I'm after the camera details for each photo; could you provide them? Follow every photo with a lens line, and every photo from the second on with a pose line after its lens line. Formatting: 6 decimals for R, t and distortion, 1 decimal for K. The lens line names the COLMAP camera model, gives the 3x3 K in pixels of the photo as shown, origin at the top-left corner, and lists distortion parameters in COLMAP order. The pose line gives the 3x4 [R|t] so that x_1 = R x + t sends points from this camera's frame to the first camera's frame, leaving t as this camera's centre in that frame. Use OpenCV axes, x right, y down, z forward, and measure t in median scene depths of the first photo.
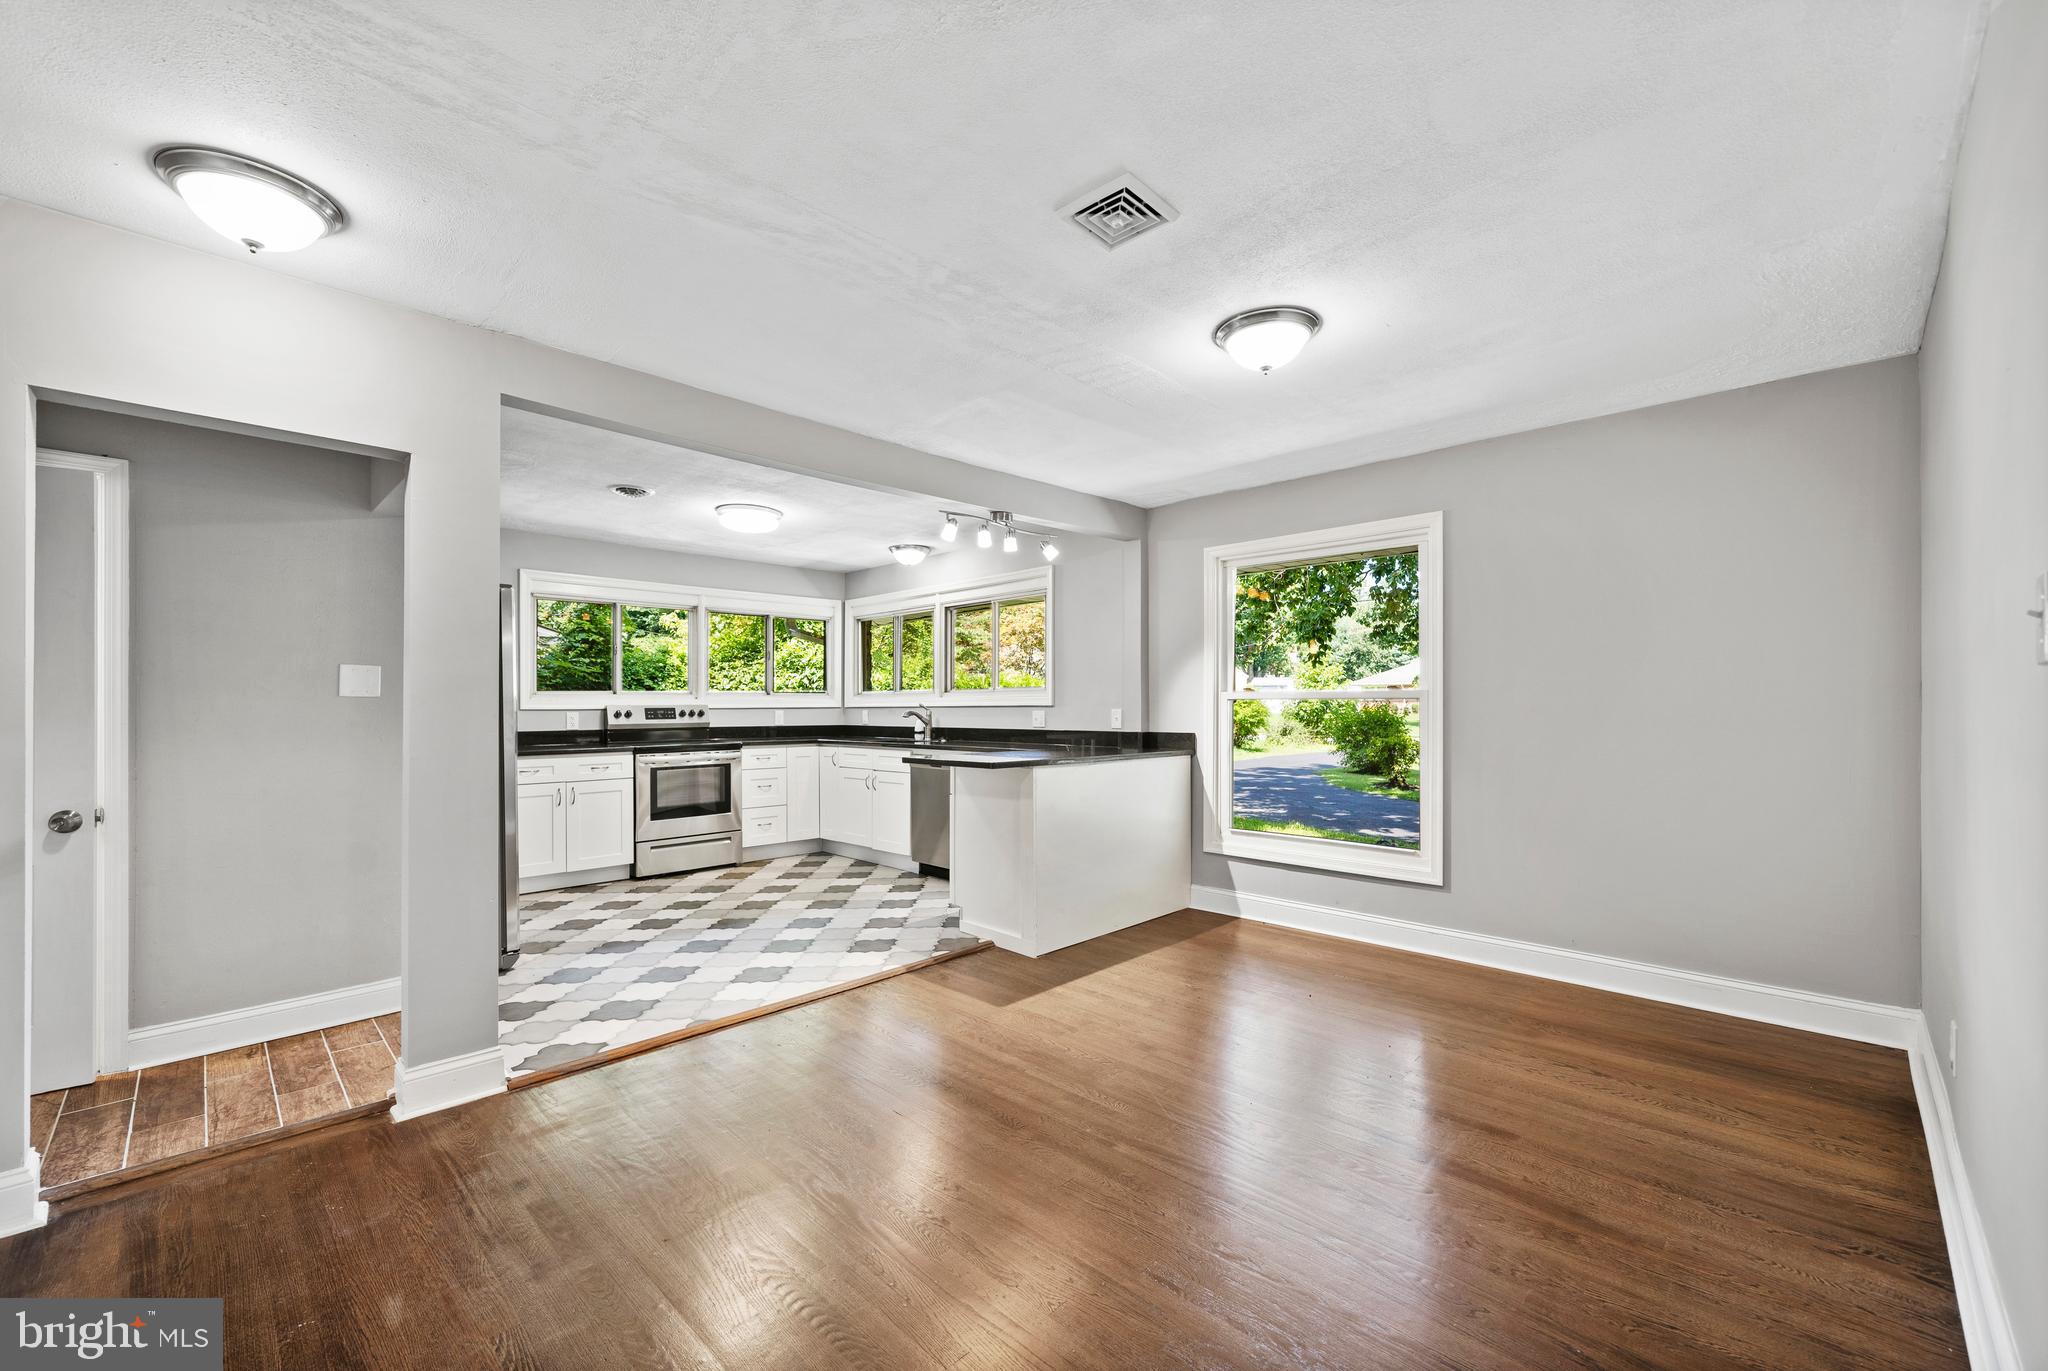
lens RADIAL K [[831.3, 0, 1029.0], [0, 831.3, 701.2], [0, 0, 1]] dist [0.001490, -0.000054]
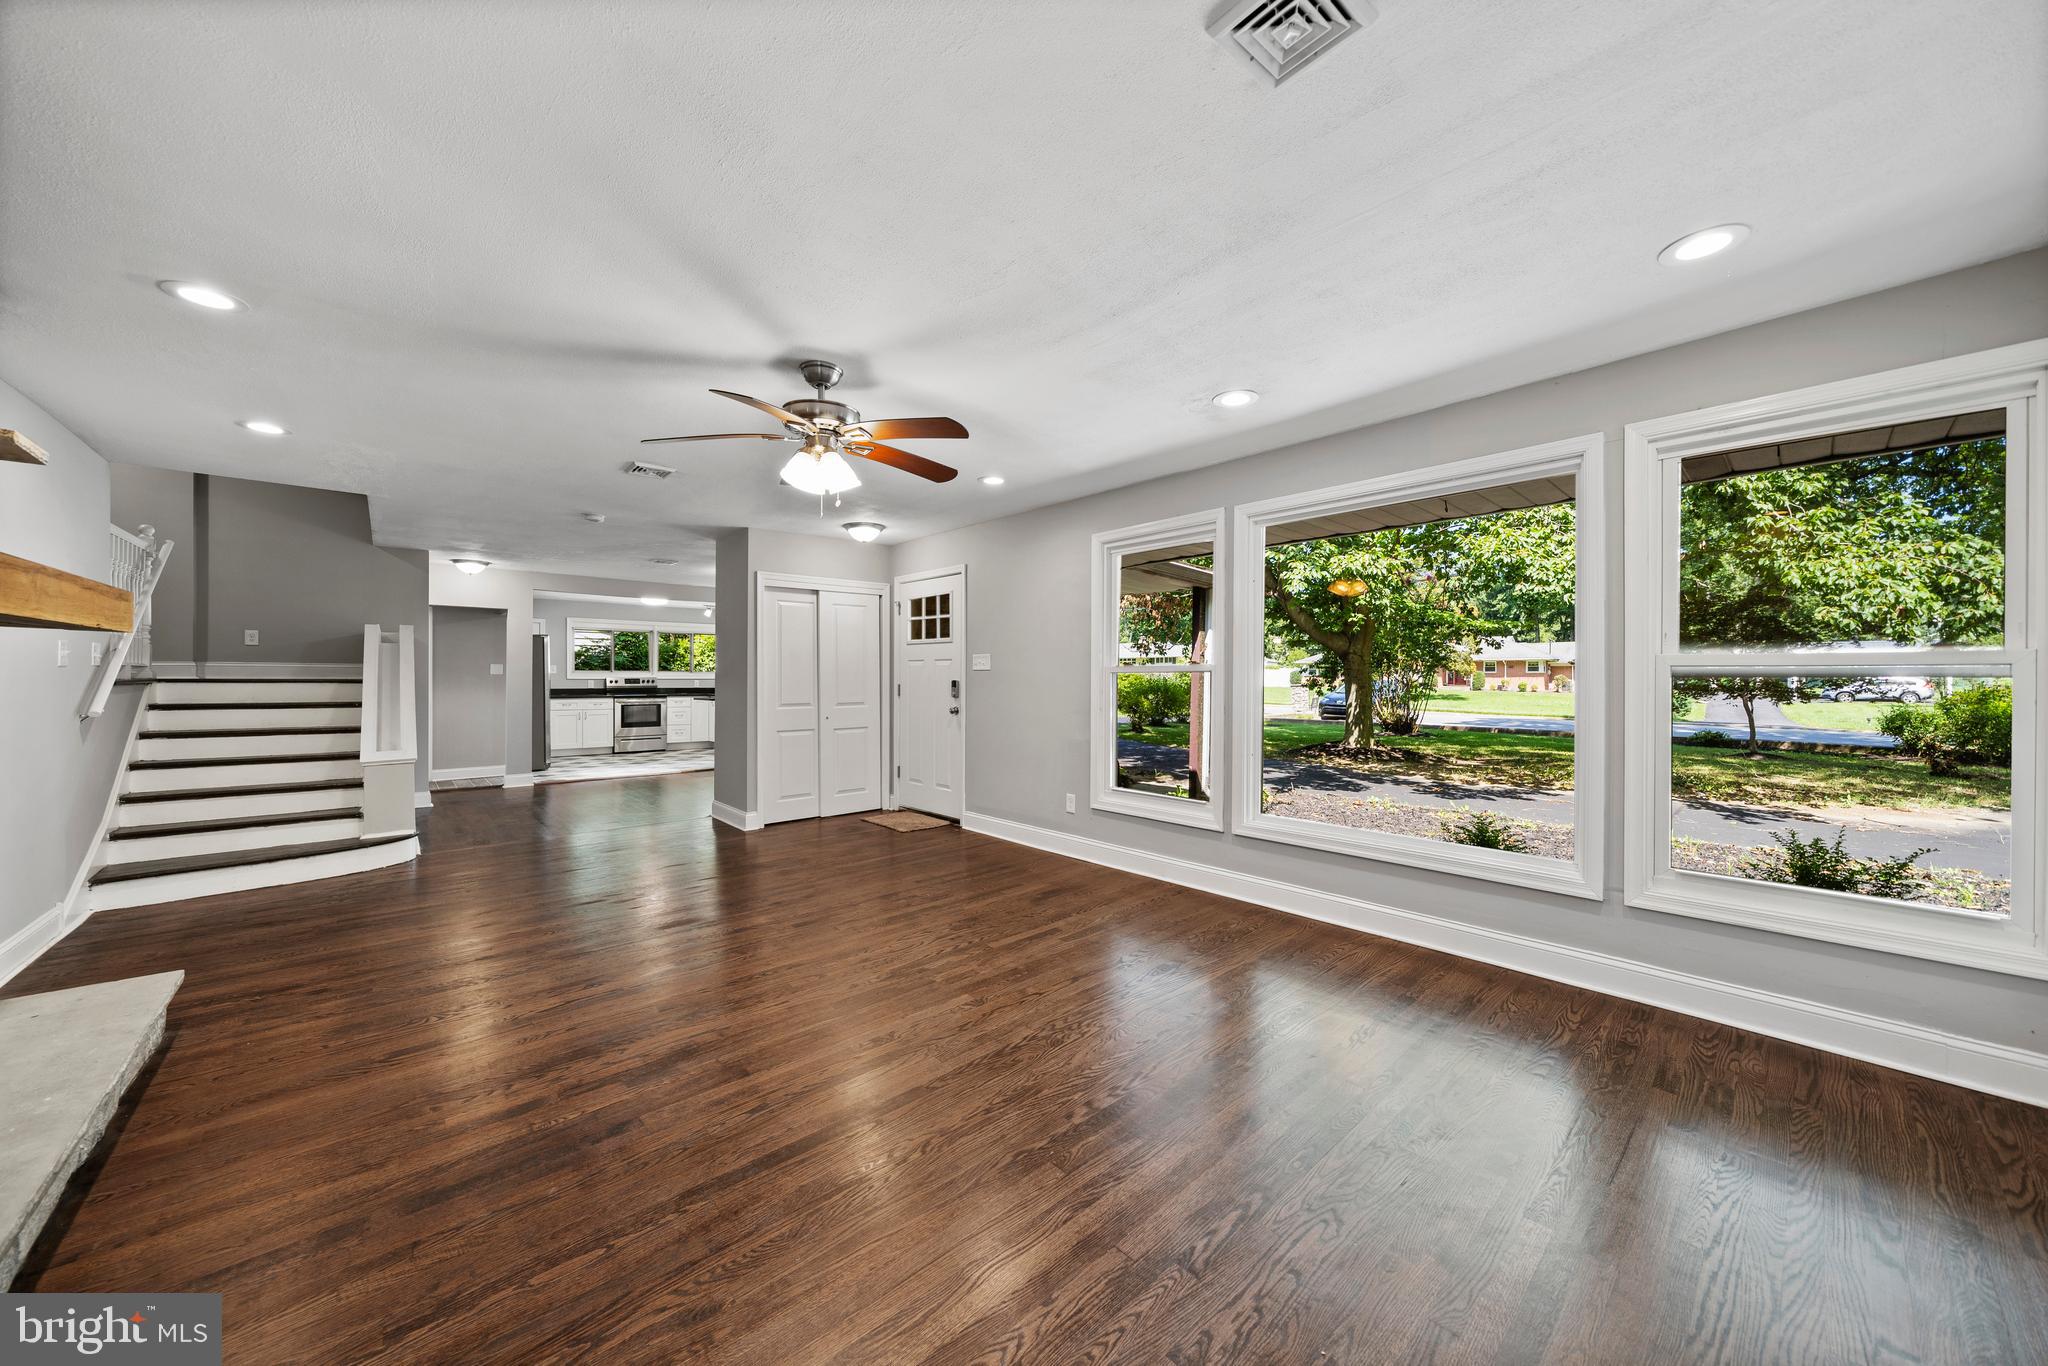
lens RADIAL K [[710.5, 0, 1016.1], [0, 710.5, 682.4], [0, 0, 1]] dist [-0.000783, -0.000129]
pose [[0.997757, 0.005924, -0.066678, 0.667948], [-0.005327, 0.999944, 0.009121, -0.004254], [0.066728, -0.008746, 0.997733, -0.768180]]
